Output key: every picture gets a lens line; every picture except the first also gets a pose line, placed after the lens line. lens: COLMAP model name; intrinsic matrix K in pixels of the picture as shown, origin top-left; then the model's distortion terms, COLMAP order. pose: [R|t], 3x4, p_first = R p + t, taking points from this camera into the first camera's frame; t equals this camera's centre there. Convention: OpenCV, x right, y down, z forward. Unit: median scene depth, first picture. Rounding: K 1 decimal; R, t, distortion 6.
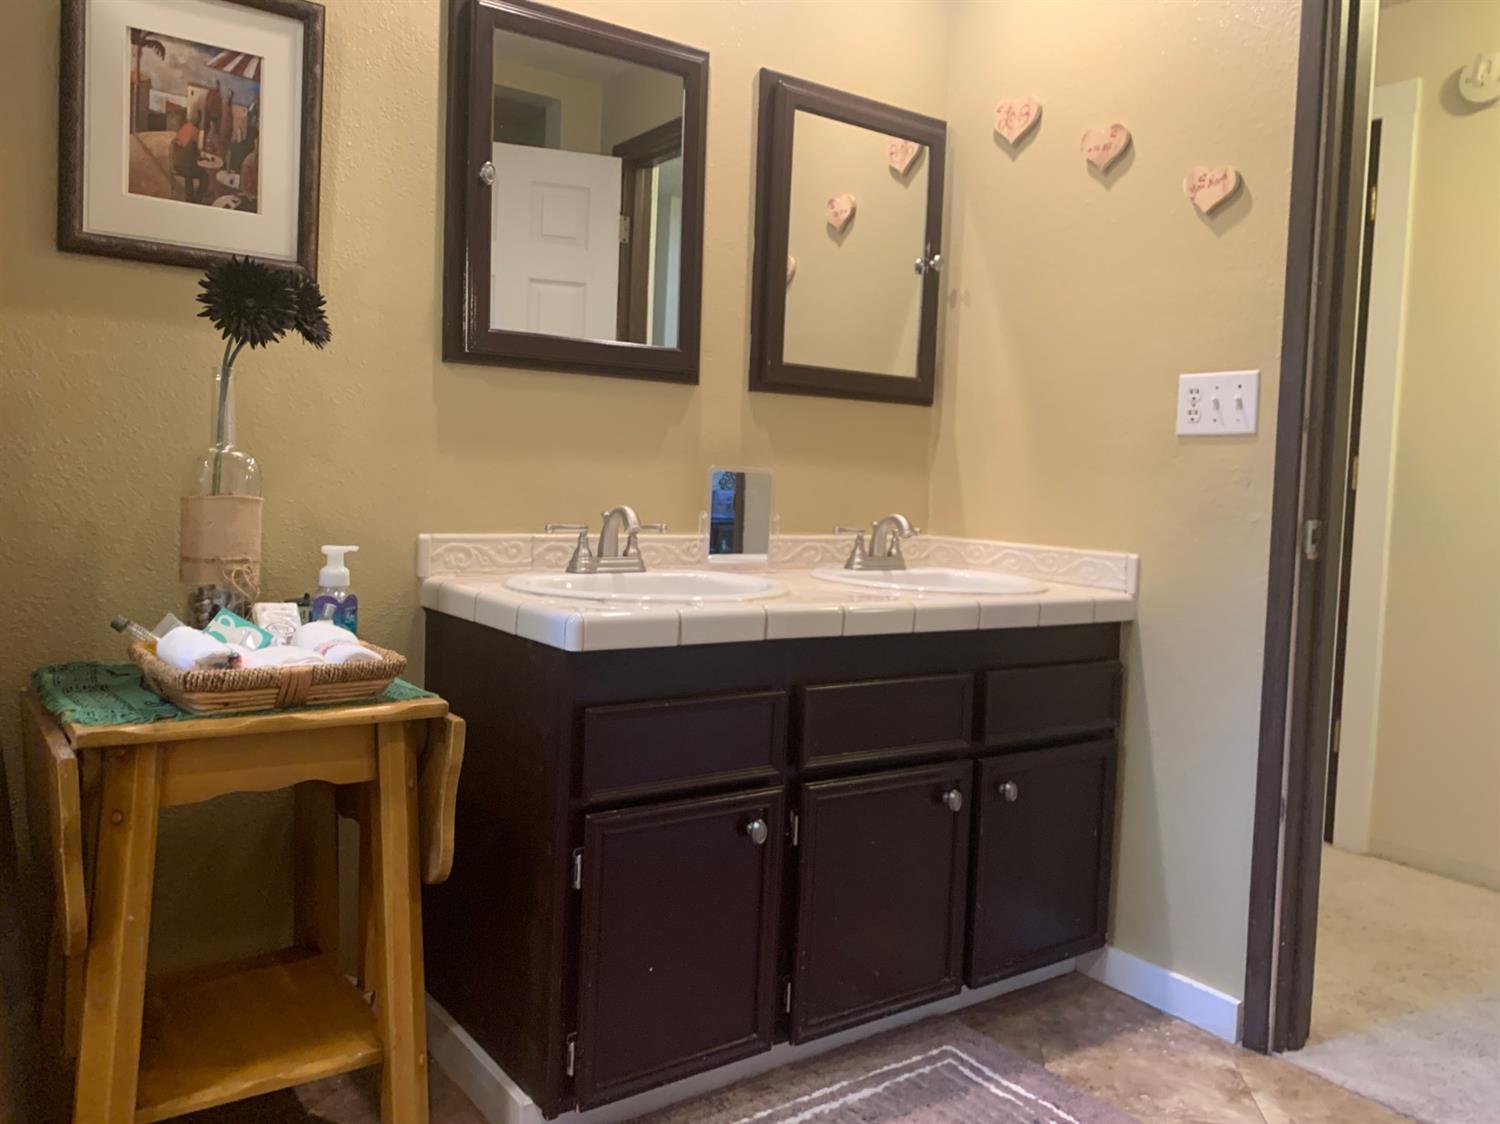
lens RADIAL K [[1140.2, 0, 752.3], [0, 1140.2, 559.2], [0, 0, 1]] dist [0.042001, -0.045592]
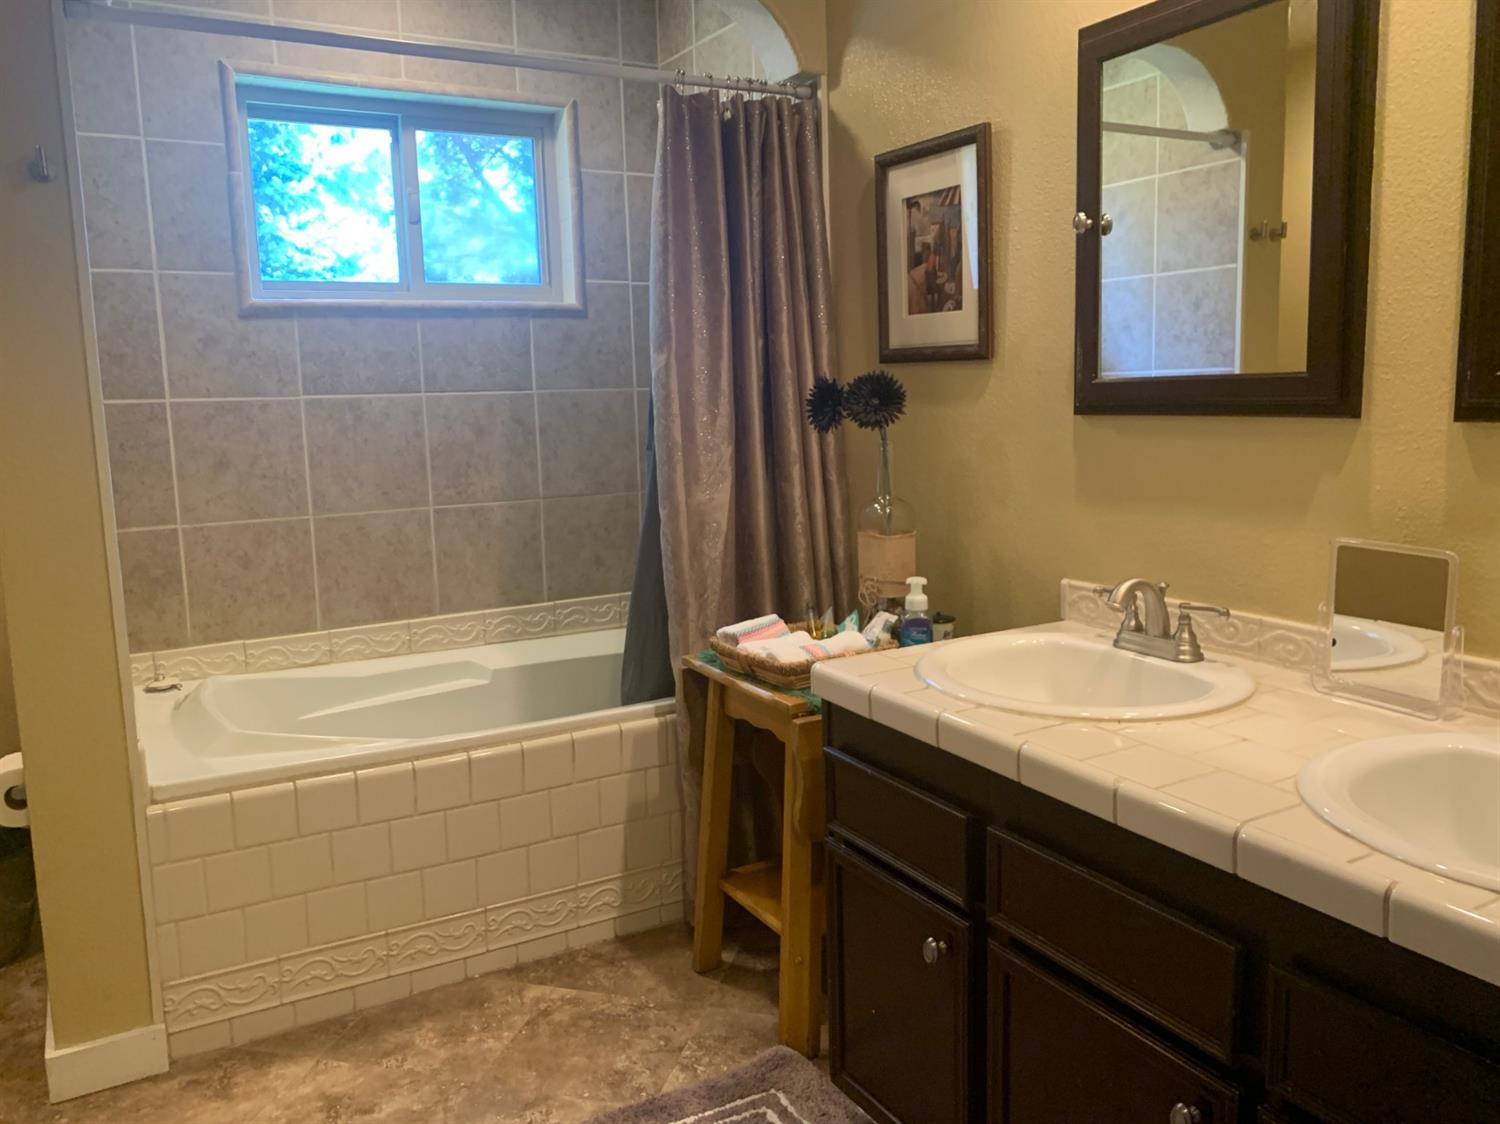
lens RADIAL K [[1140.2, 0, 751.0], [0, 1140.2, 559.0], [0, 0, 1]] dist [0.042001, -0.045592]
pose [[-0.105828, 0.120809, -0.987018, 0.888822], [-0.046652, 0.990896, 0.126286, -0.182488], [0.993290, 0.059411, -0.099229, 0.935936]]
